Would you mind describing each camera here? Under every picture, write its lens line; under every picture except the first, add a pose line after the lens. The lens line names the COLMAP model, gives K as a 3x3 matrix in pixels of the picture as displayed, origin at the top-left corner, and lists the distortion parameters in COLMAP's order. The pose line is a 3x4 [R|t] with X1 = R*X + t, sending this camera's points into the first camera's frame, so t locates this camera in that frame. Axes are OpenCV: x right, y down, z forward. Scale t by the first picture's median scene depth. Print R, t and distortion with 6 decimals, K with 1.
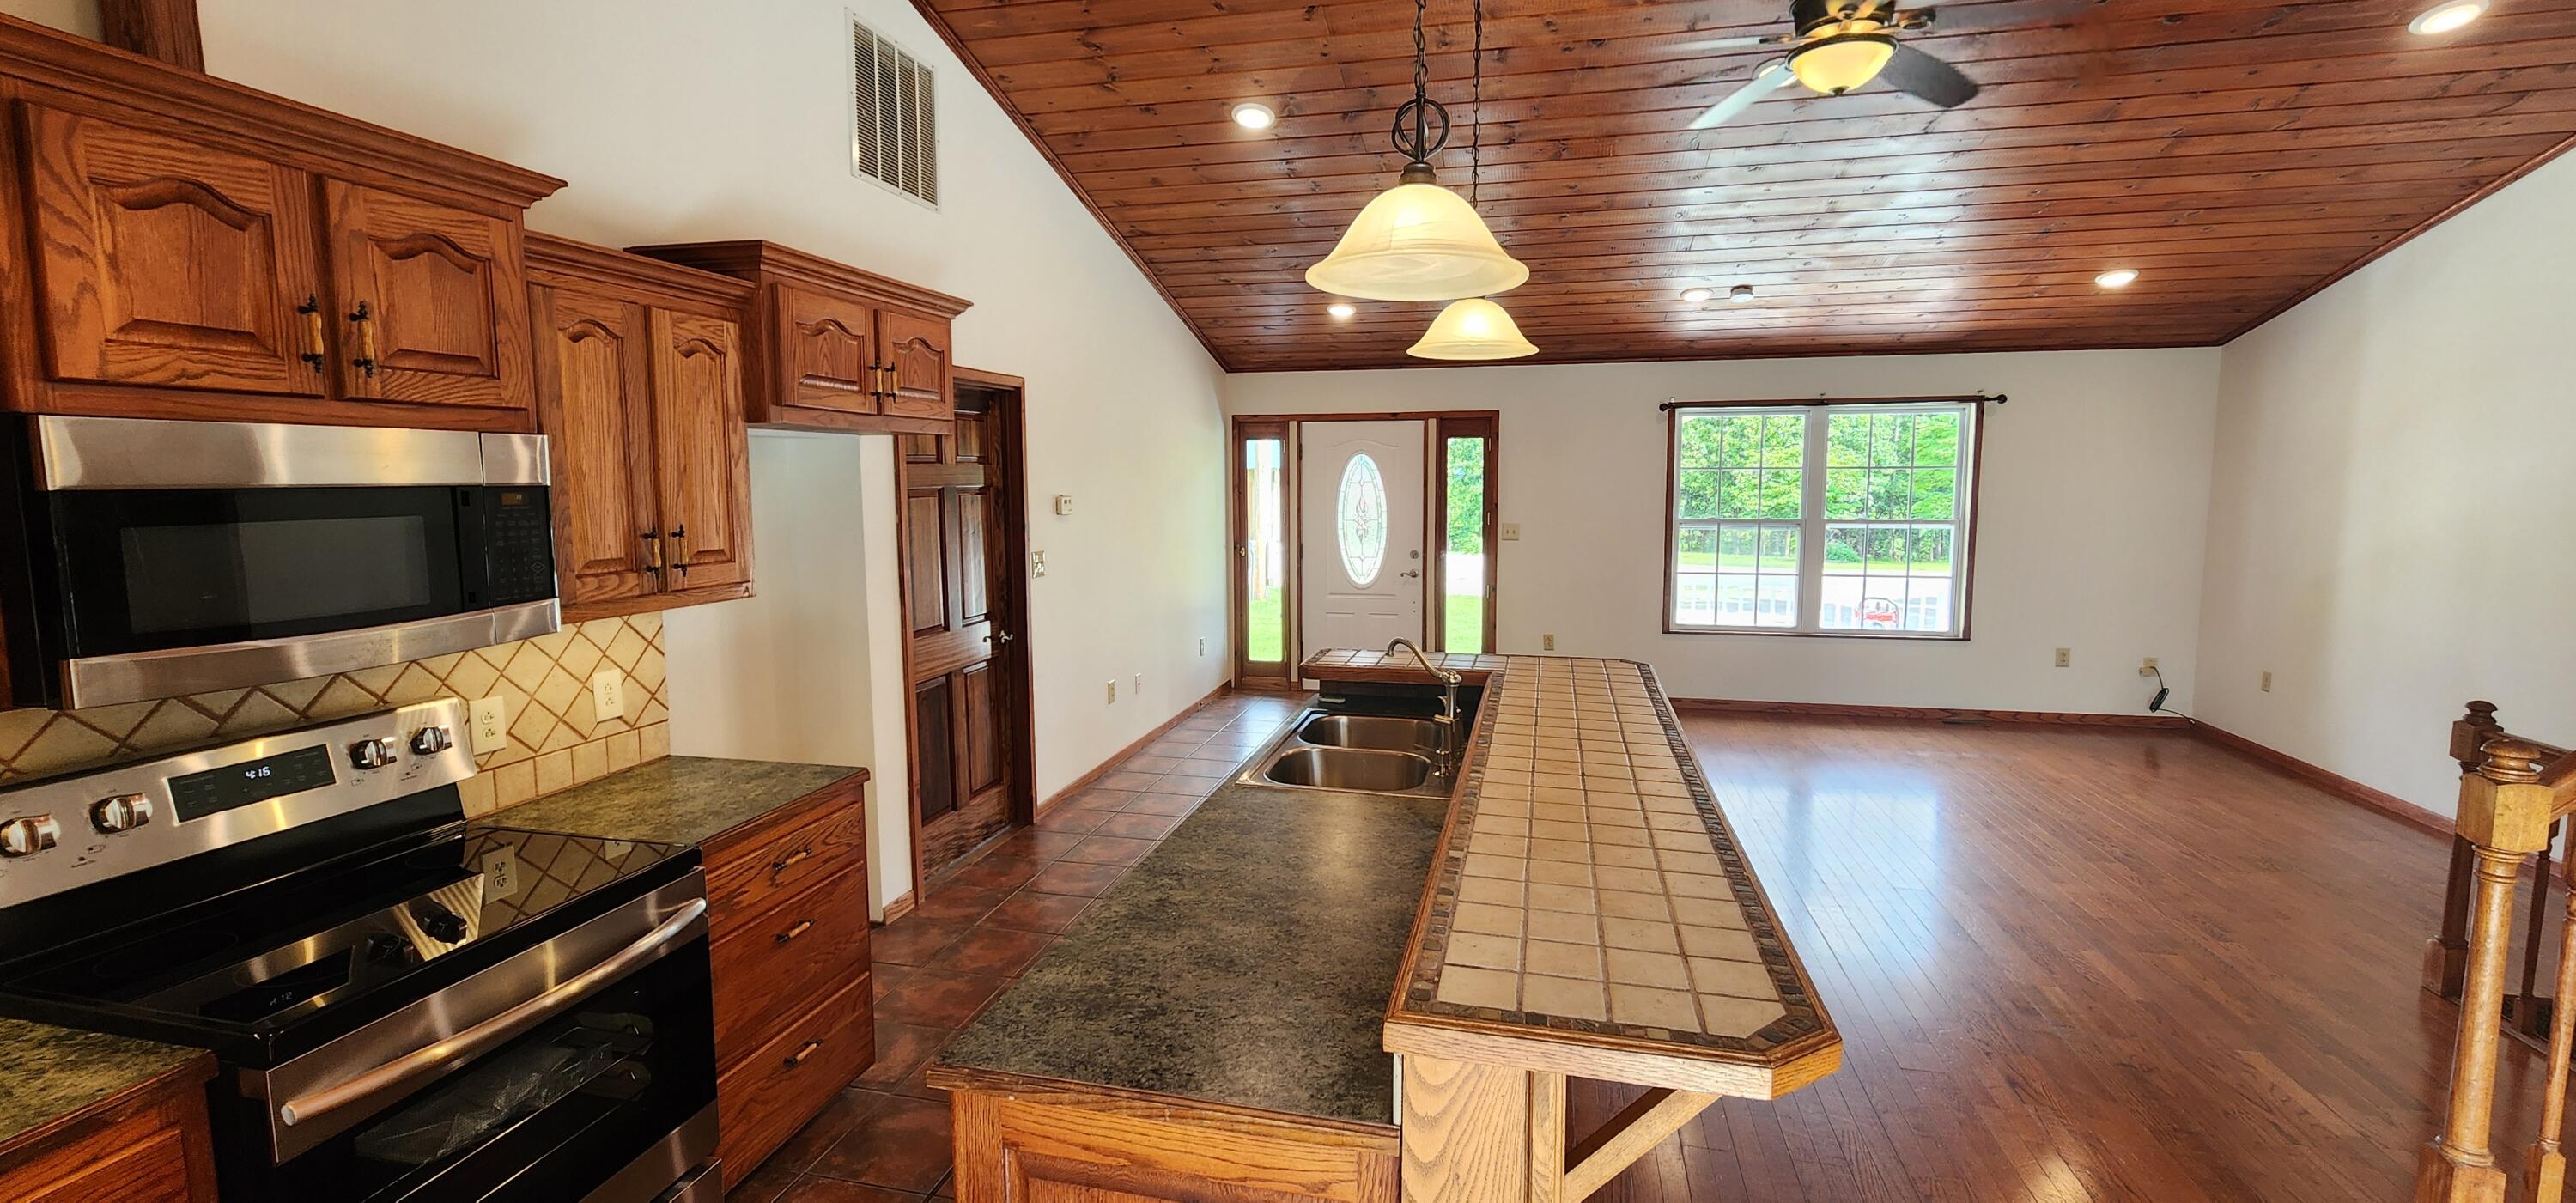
lens RADIAL K [[1061.1, 0, 1286.5], [0, 1061.1, 581.1], [0, 0, 1]] dist [-0.001438, 0.000154]
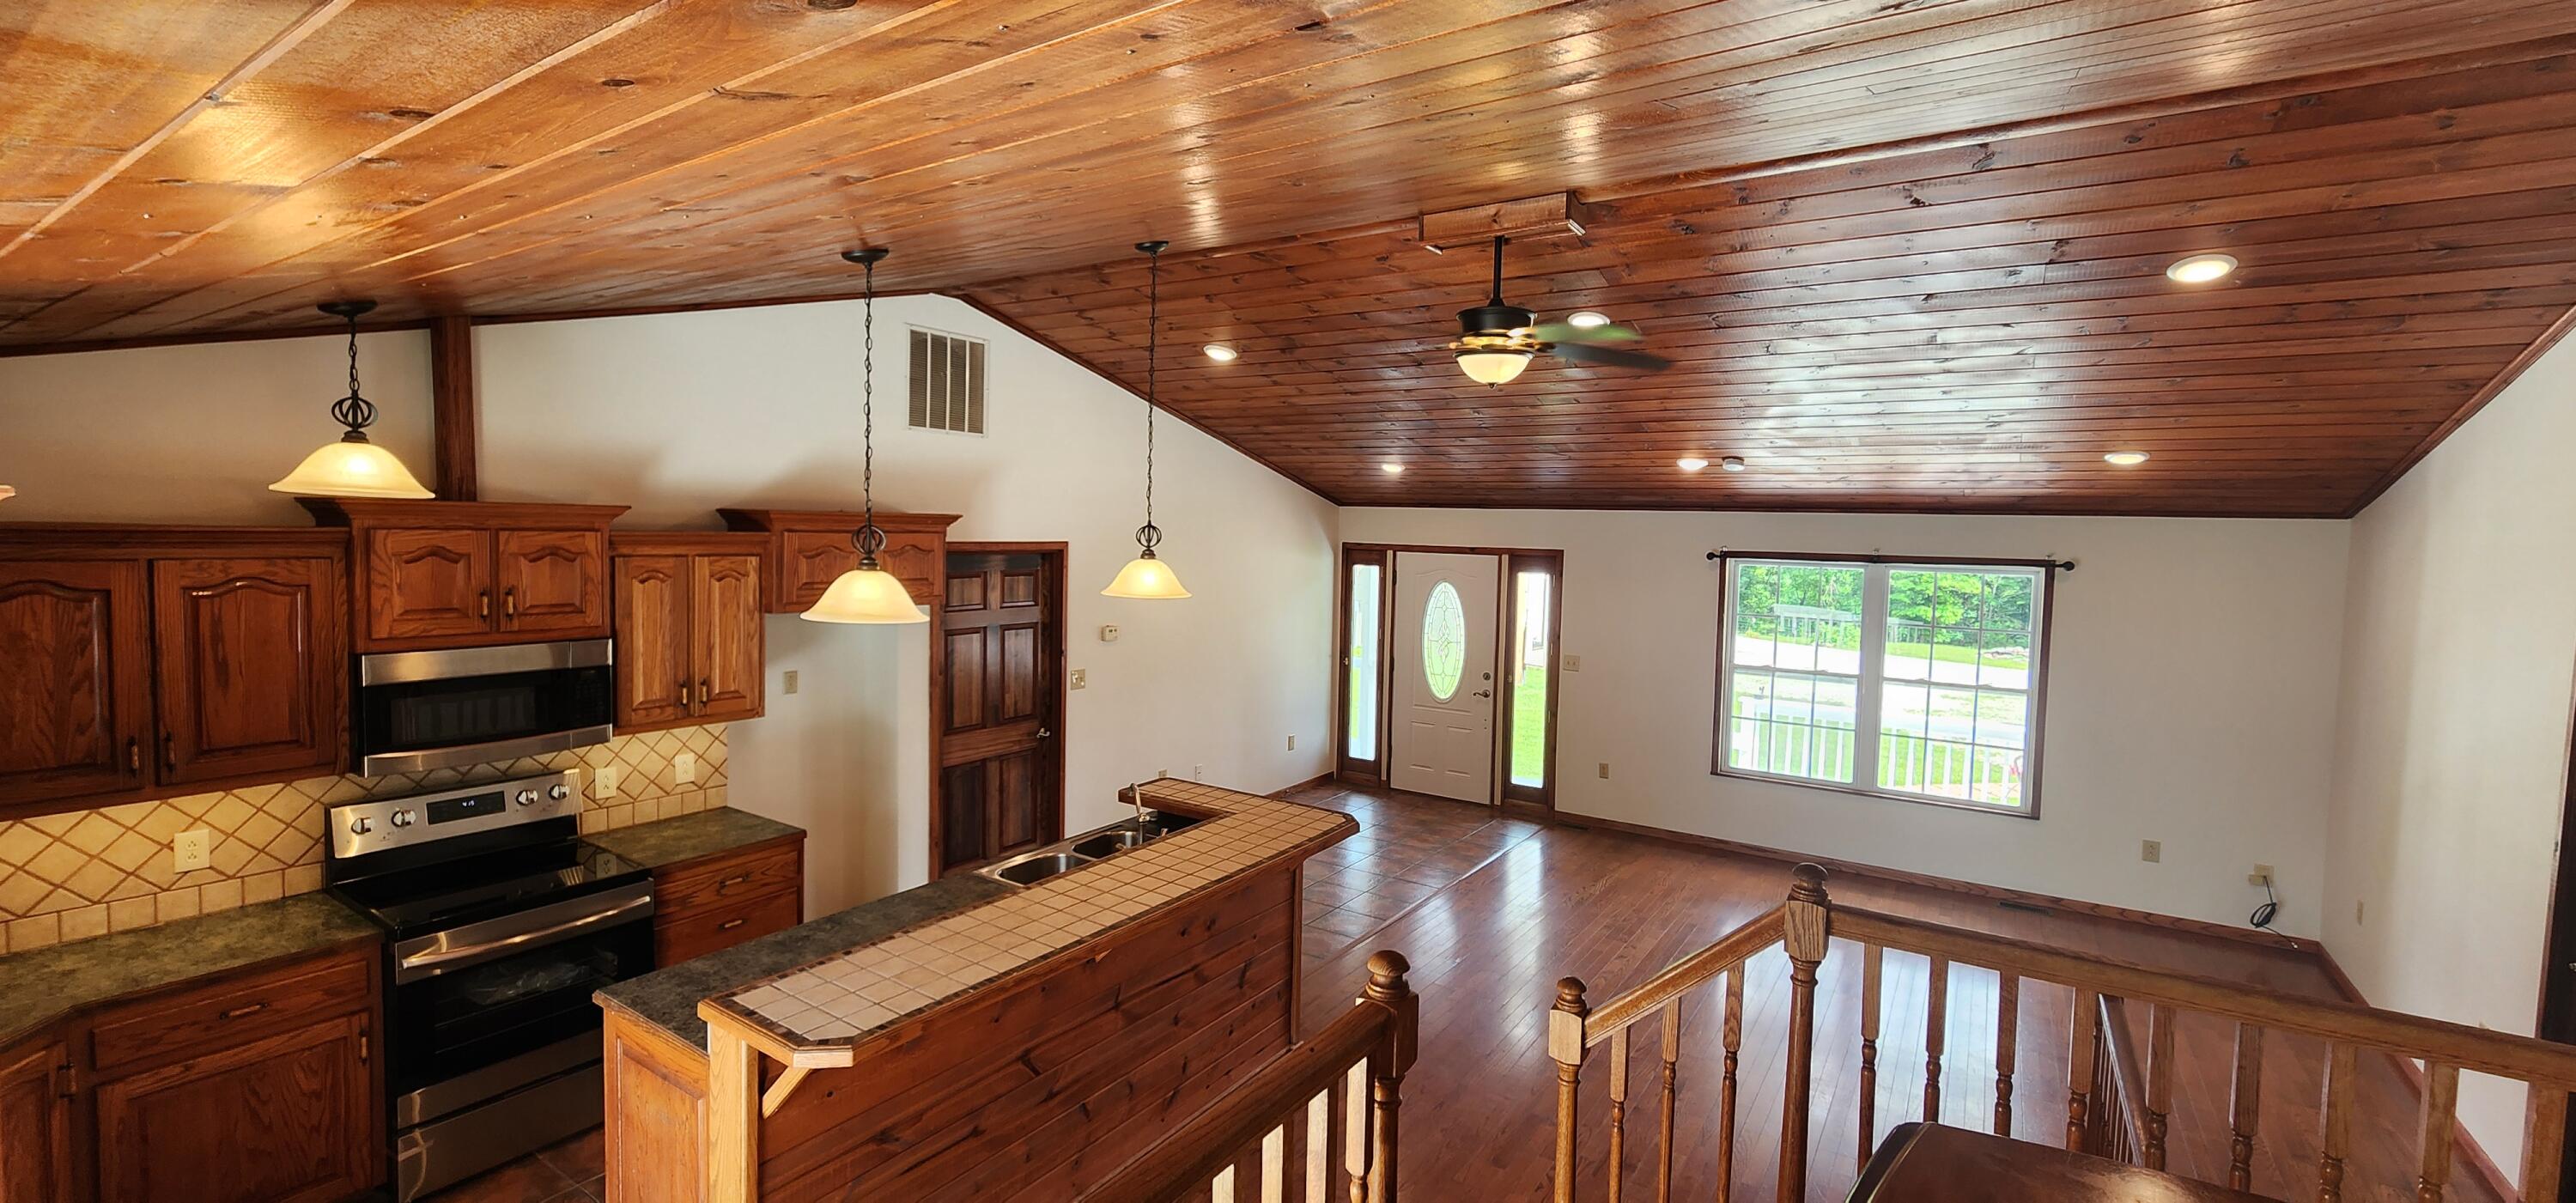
lens RADIAL K [[1061.1, 0, 1286.0], [0, 1061.1, 579.4], [0, 0, 1]] dist [-0.001438, 0.000154]
pose [[0.936705, 0.044955, -0.347222, 0.498610], [-0.063019, 0.997174, -0.040903, -0.110401], [0.344402, 0.060196, 0.936890, -0.170353]]
